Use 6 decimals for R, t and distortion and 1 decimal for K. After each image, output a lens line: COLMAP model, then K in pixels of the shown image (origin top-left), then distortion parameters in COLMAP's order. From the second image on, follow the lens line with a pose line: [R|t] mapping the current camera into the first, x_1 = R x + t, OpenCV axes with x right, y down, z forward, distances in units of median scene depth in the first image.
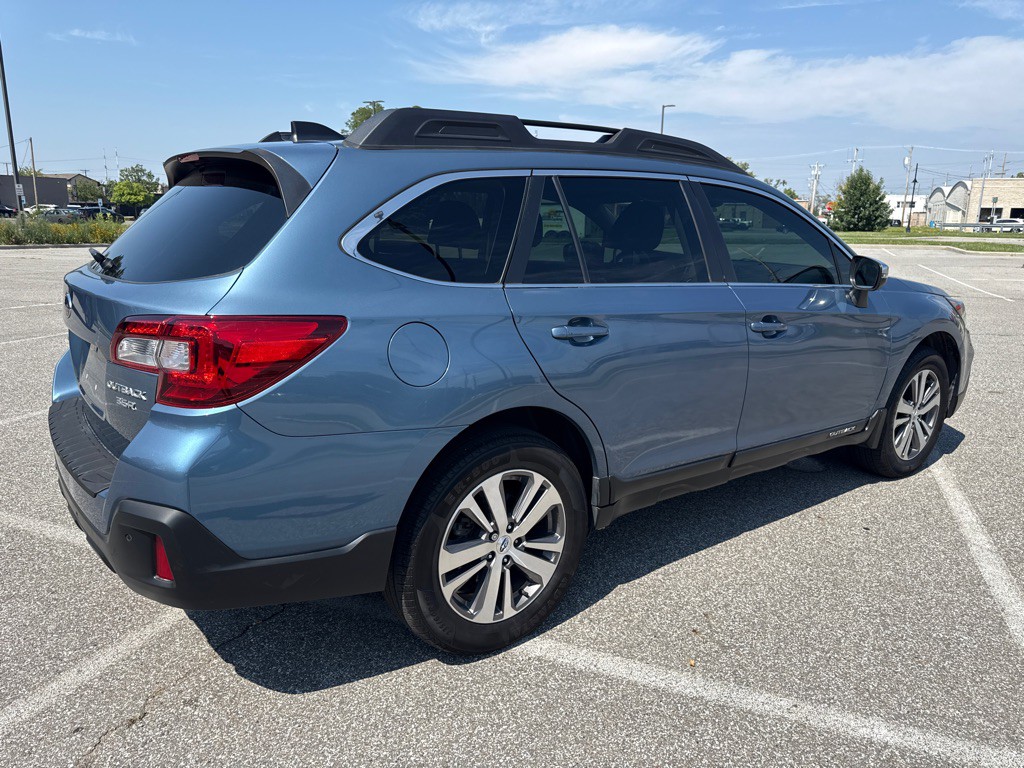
lens RADIAL K [[705.8, 0, 523.3], [0, 705.8, 381.8], [0, 0, 1]] dist [0.017486, -0.033595]
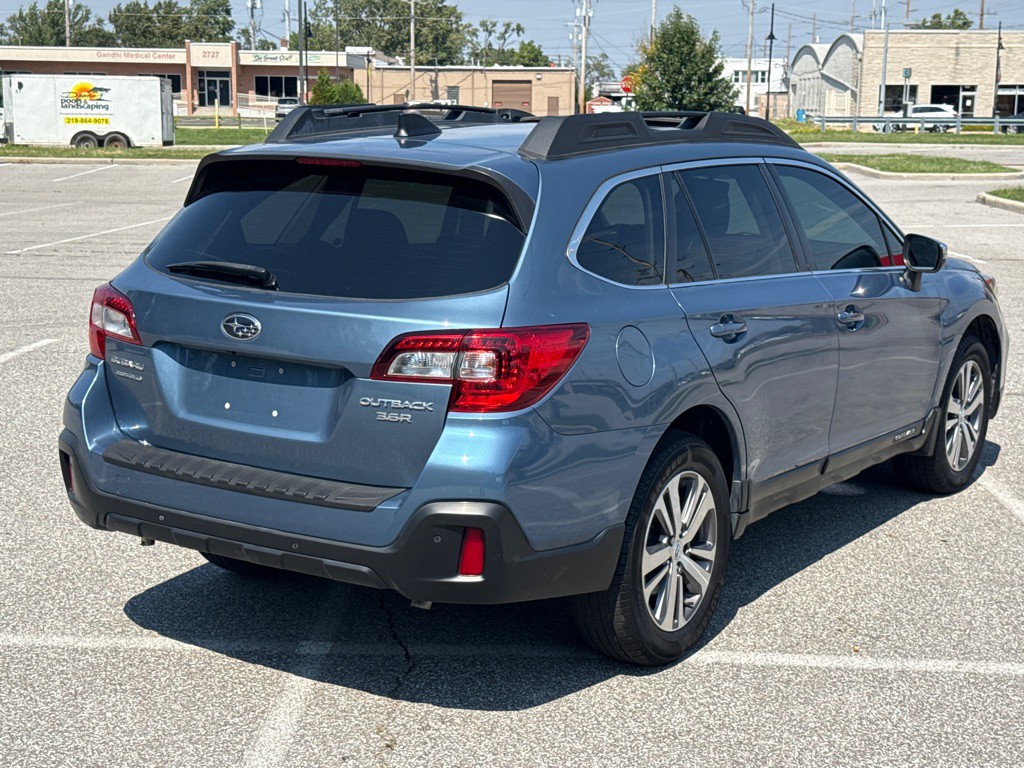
lens RADIAL K [[1537.4, 0, 508.4], [0, 1537.4, 387.8], [0, 0, 1]] dist [0.048804, 0.000000]
pose [[0.945938, -0.058389, 0.319049, -0.812050], [0.072636, 0.996815, -0.032928, 0.053532], [-0.316111, 0.054322, 0.947166, -0.850190]]
